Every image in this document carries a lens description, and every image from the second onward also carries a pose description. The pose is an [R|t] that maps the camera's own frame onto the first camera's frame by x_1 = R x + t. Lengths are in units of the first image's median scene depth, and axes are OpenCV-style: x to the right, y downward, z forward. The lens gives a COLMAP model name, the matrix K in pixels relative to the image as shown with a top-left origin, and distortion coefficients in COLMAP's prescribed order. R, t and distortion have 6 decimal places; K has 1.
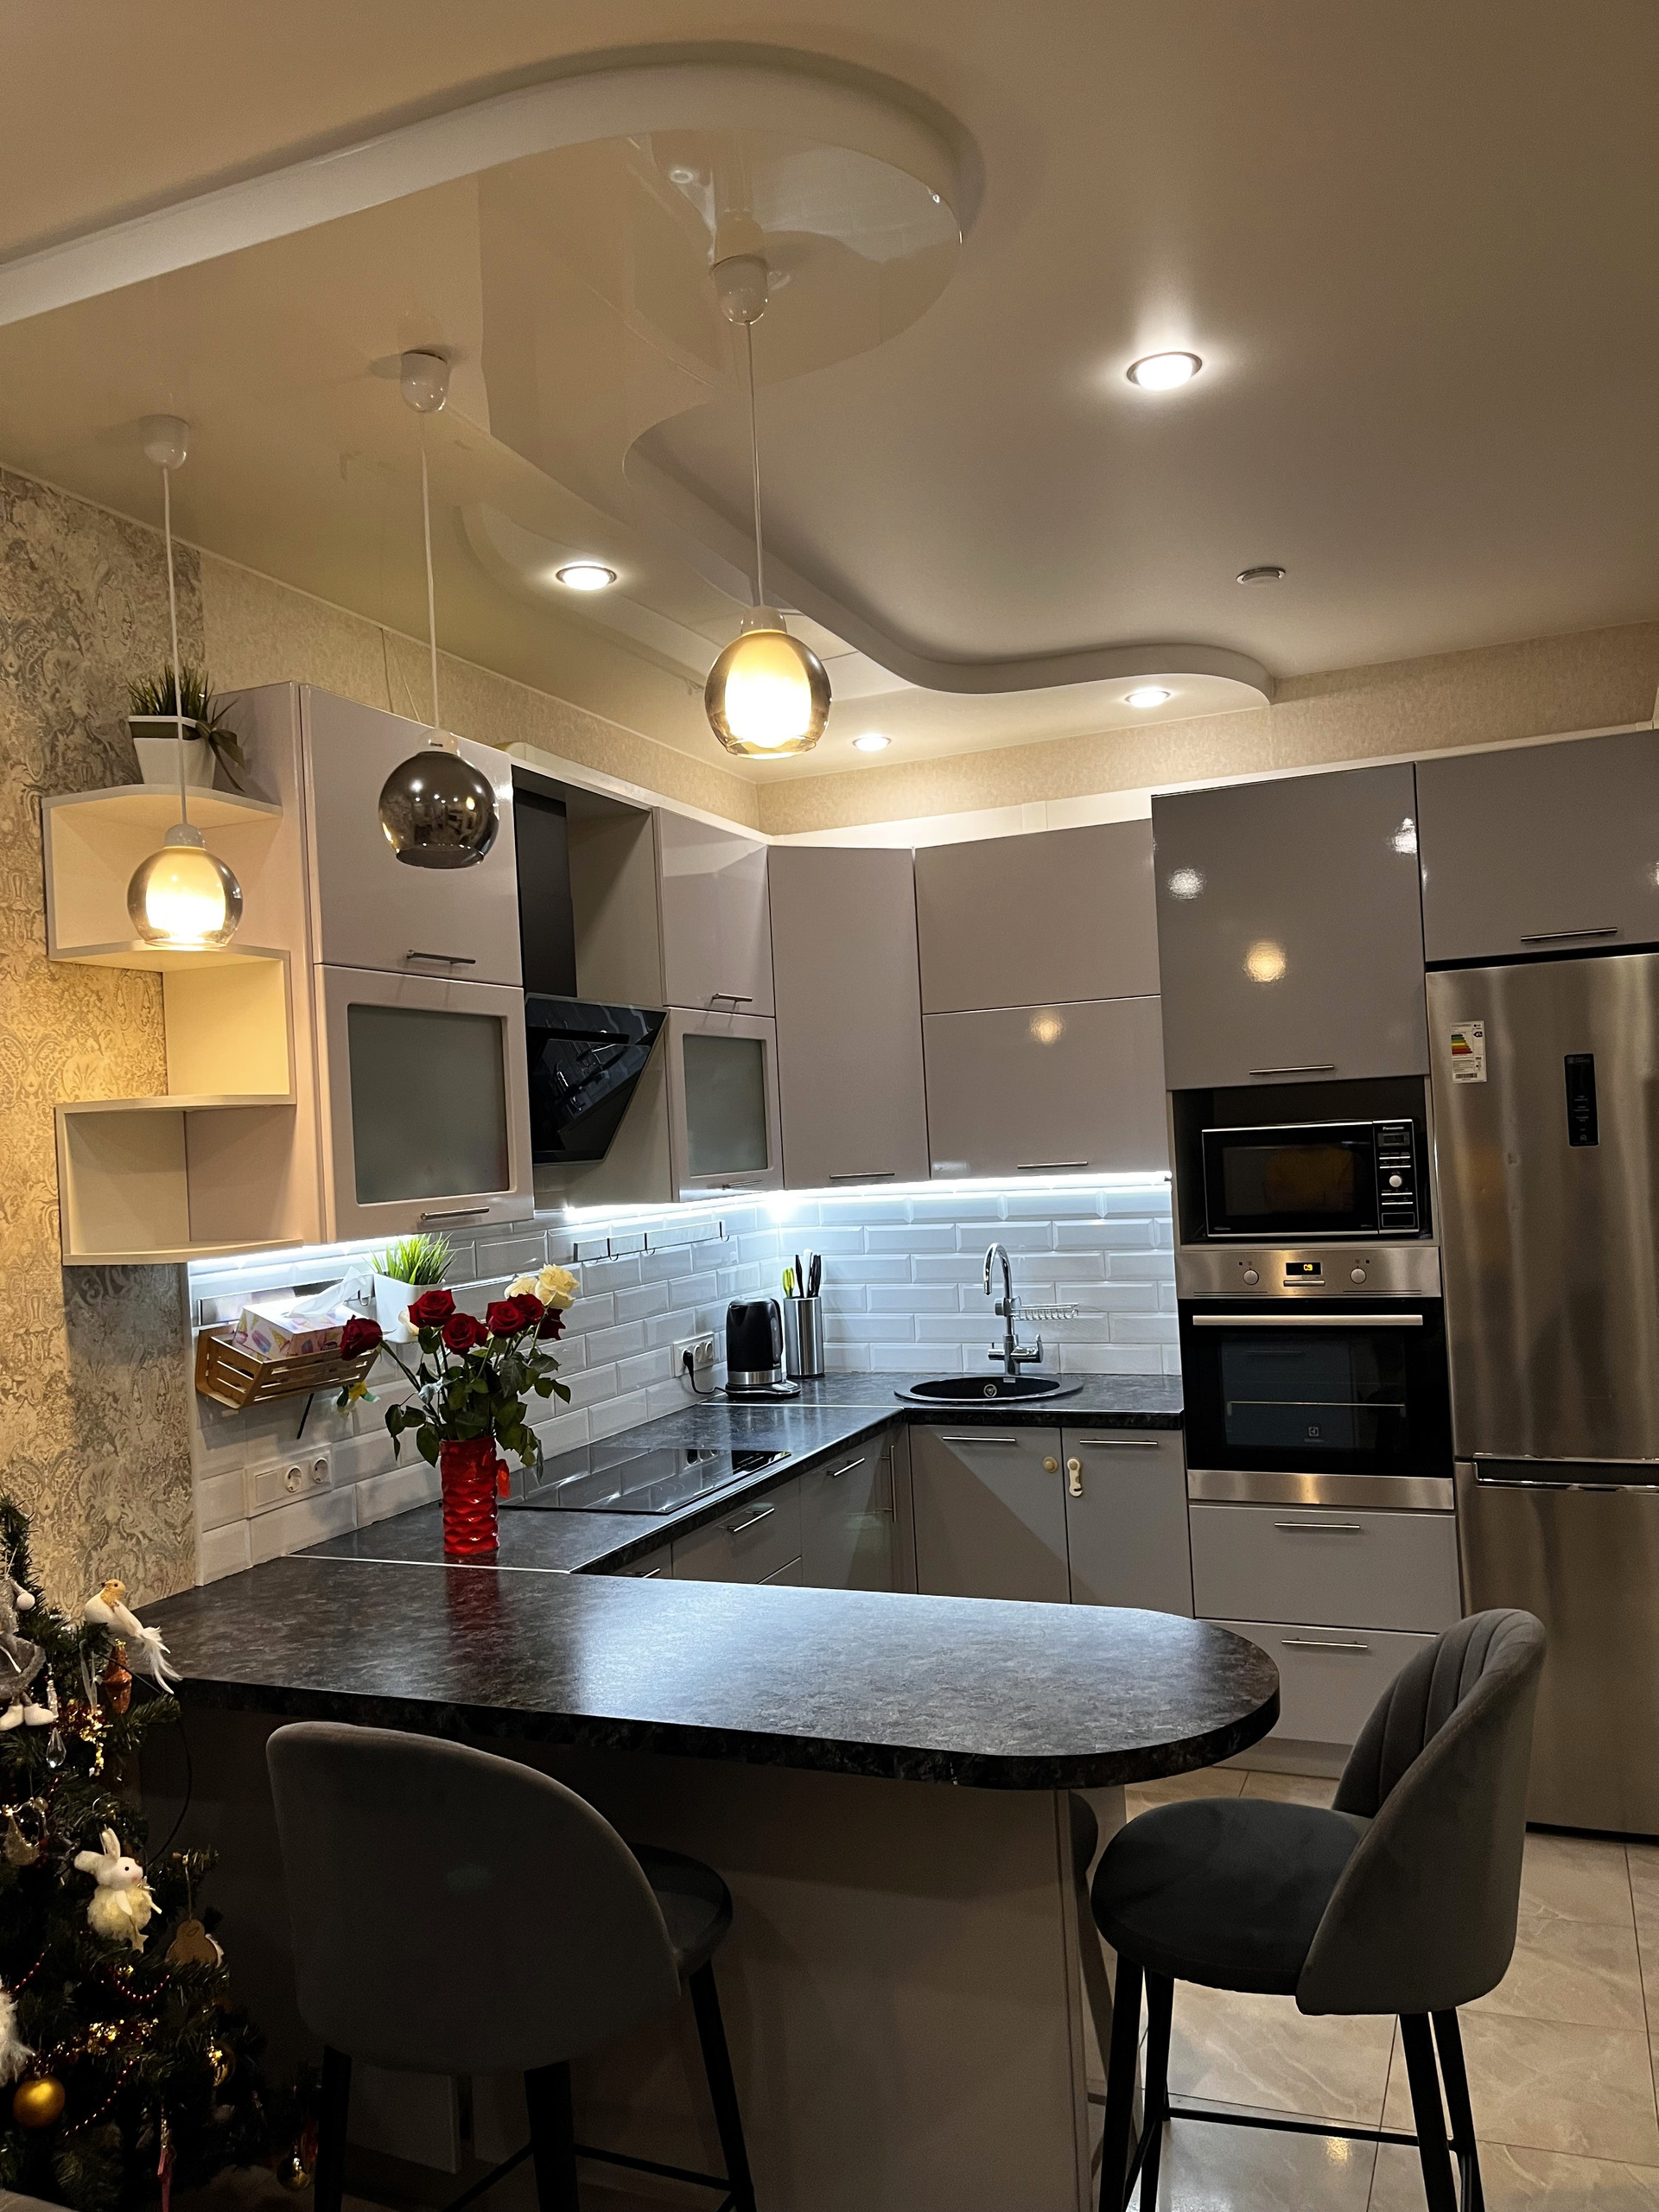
lens RADIAL K [[1682.0, 0, 816.8], [0, 1682.0, 1115.6], [0, 0, 1]] dist [0.071178, -0.086730]
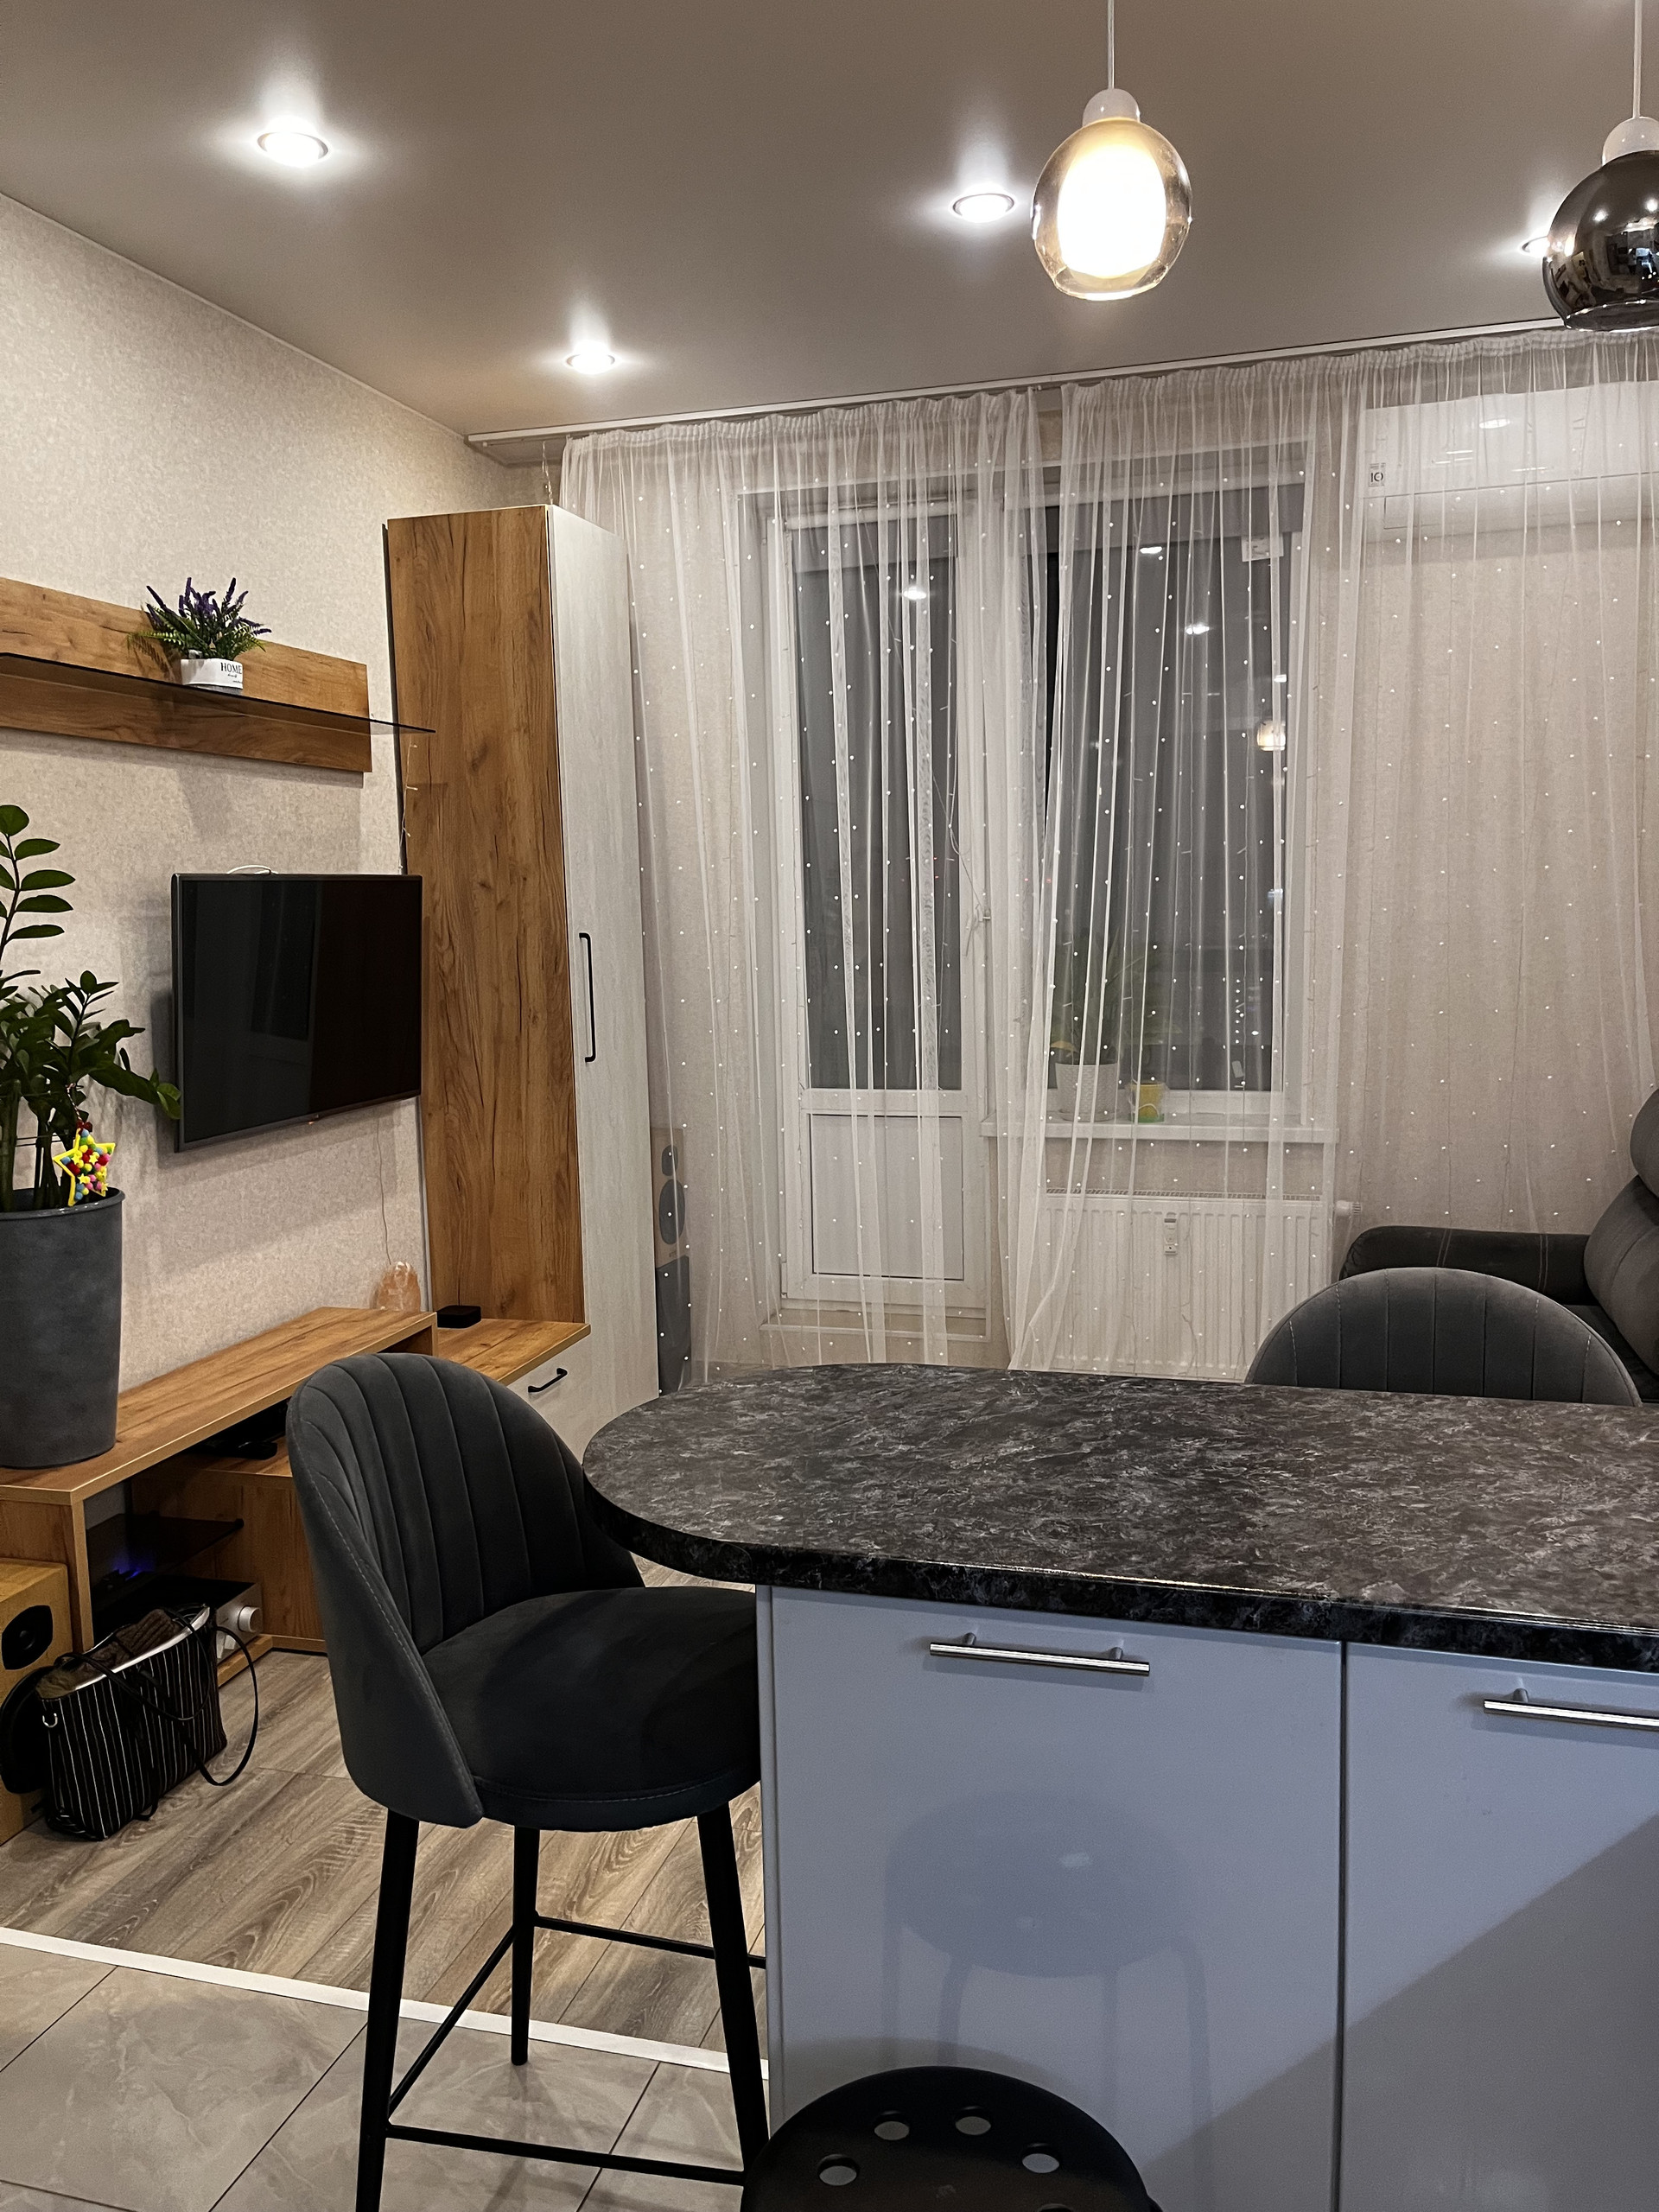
lens RADIAL K [[1682.0, 0, 843.6], [0, 1682.0, 1108.9], [0, 0, 1]] dist [0.071178, -0.086730]
pose [[-0.988508, 0.087823, -0.123042, 0.178716], [0.073264, 0.990280, 0.118229, 0.053424], [0.132229, 0.107855, -0.985334, 1.394156]]
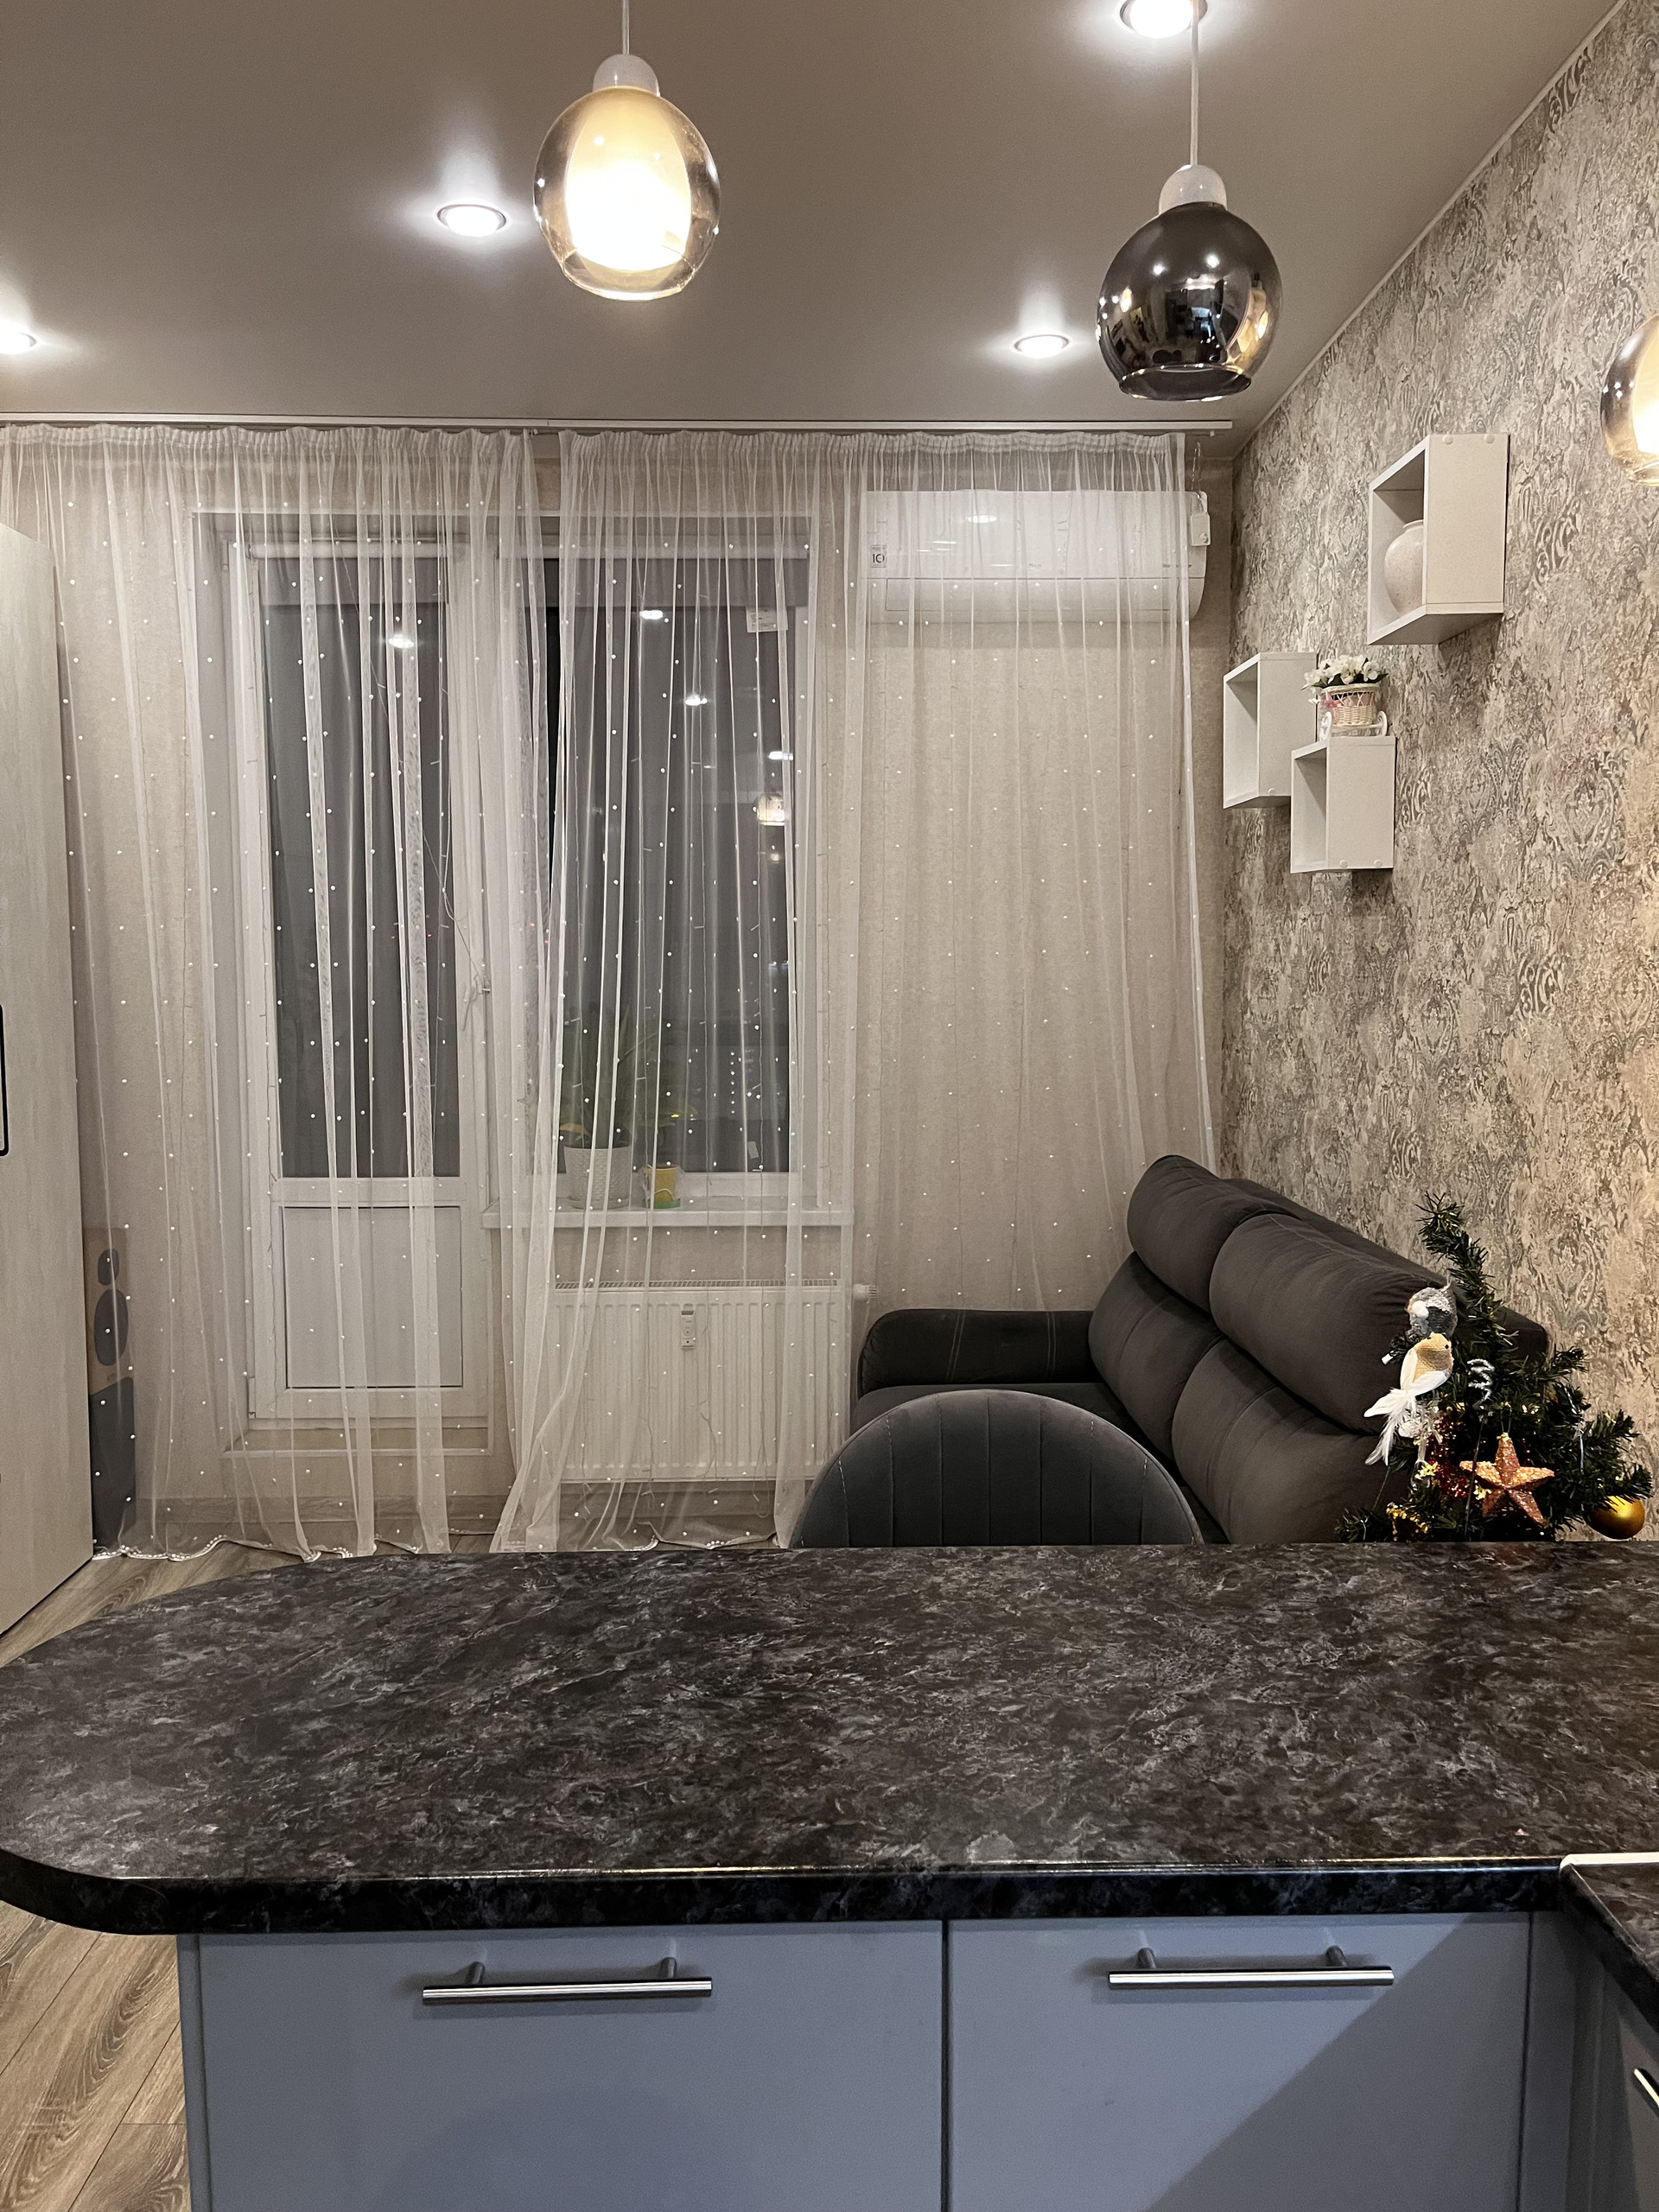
lens RADIAL K [[1682.0, 0, 849.9], [0, 1682.0, 1087.8], [0, 0, 1]] dist [0.071178, -0.086730]
pose [[-0.907156, 0.085638, -0.411989, 0.157369], [0.053738, 0.994632, 0.088423, 0.043466], [0.417350, 0.058074, -0.906889, 1.286802]]
